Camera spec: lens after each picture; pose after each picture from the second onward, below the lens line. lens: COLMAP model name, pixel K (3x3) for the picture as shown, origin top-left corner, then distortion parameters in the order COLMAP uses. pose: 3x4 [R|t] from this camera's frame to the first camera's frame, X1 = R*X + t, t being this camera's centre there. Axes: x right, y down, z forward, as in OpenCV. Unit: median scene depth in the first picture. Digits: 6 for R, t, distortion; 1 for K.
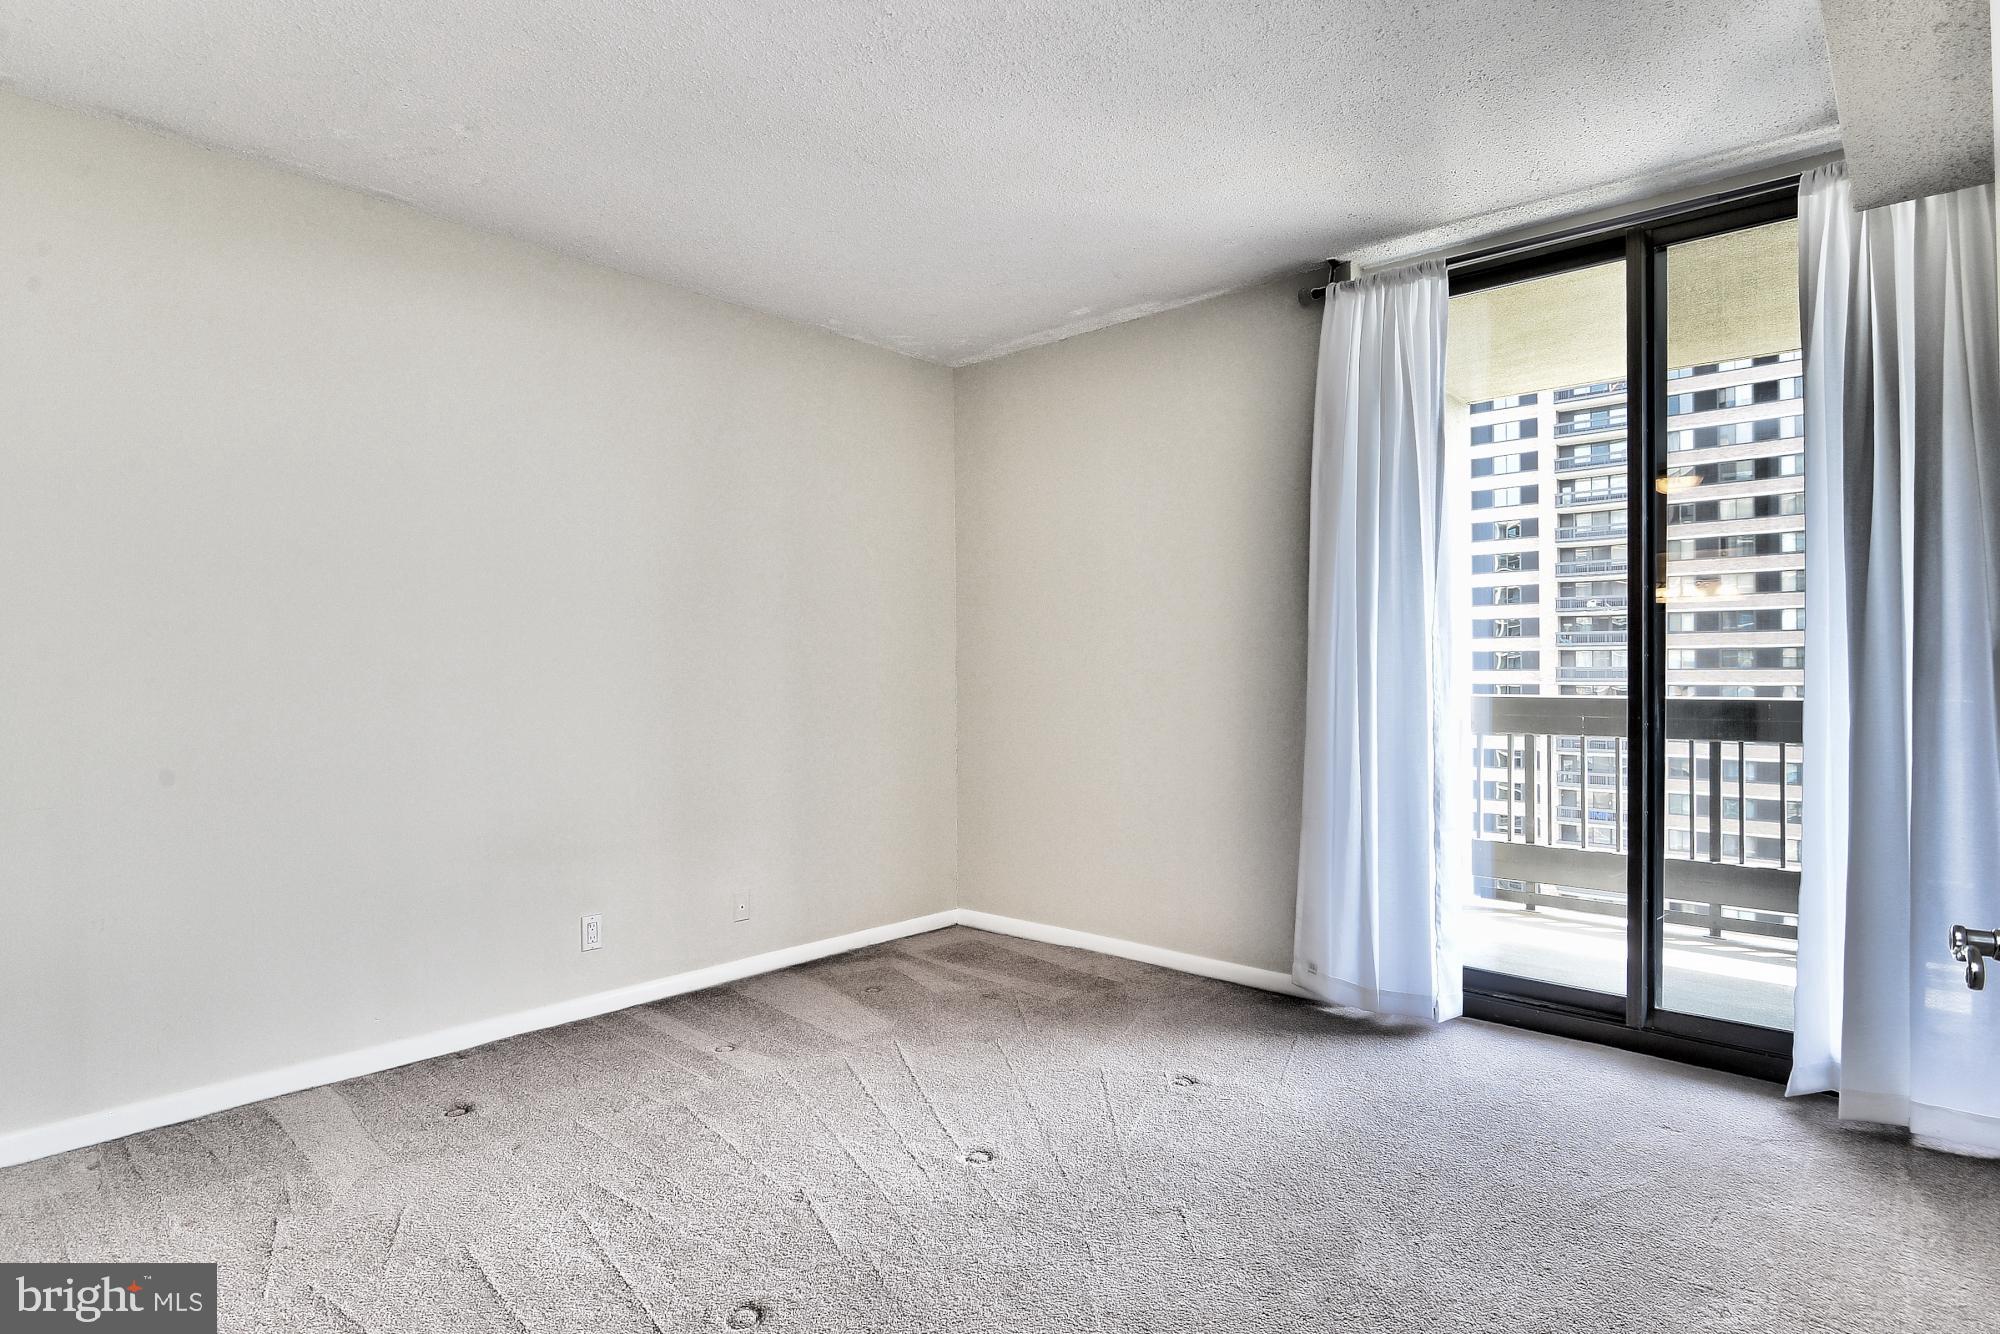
lens RADIAL K [[1049.4, 0, 999.0], [0, 1049.4, 666.4], [0, 0, 1]] dist [0.000957, 0.000207]
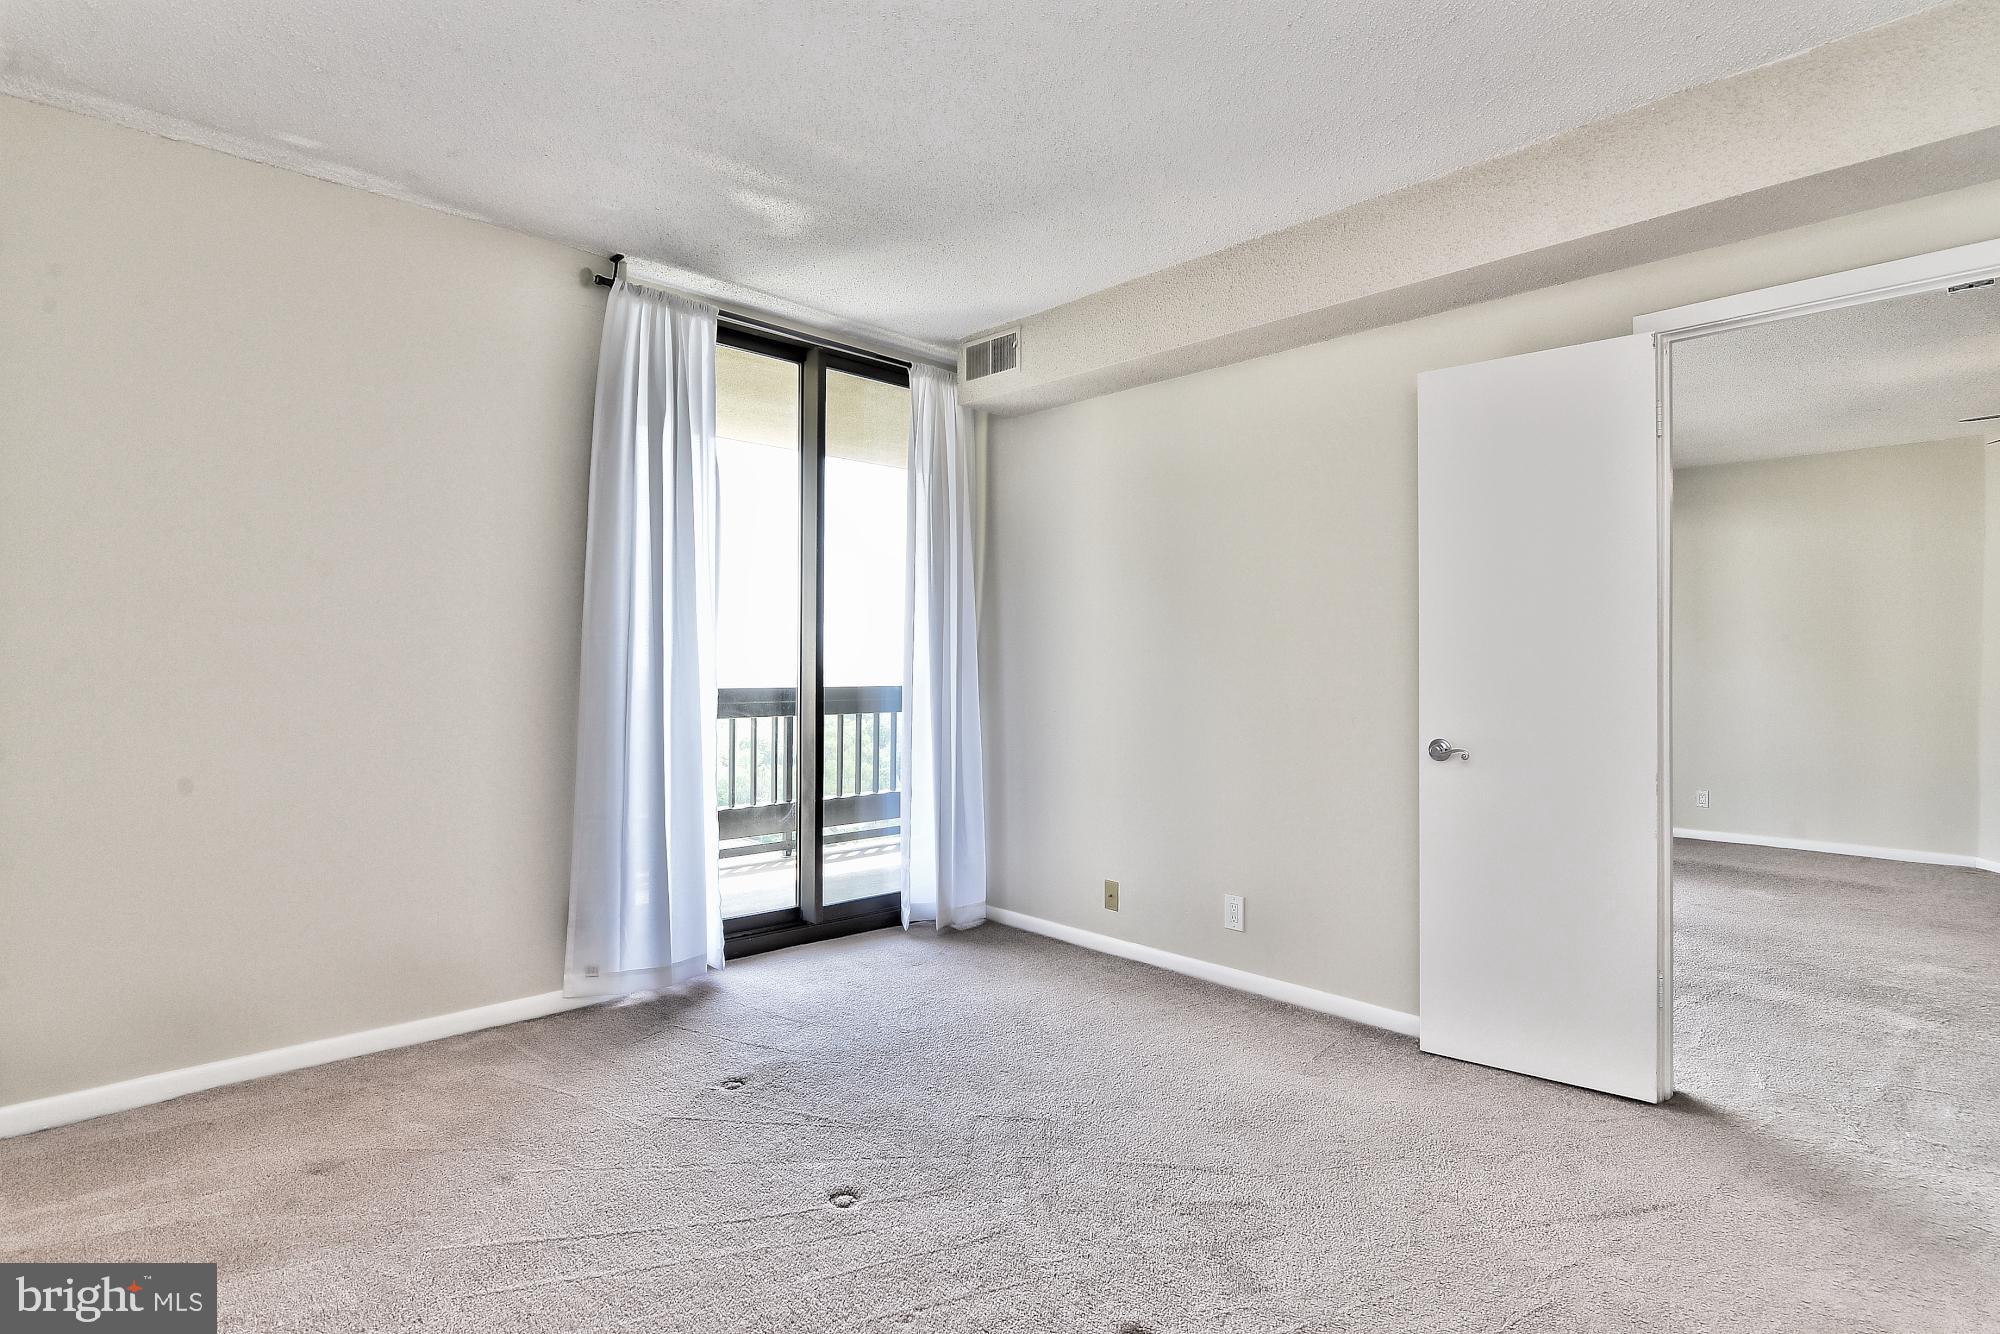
lens RADIAL K [[1049.4, 0, 999.0], [0, 1049.4, 666.4], [0, 0, 1]] dist [0.000957, 0.000207]
pose [[0.081545, 0.001714, 0.996668, -0.817738], [-0.009724, 0.999952, -0.000925, 0.002044], [-0.996622, -0.009616, 0.081558, 0.699566]]
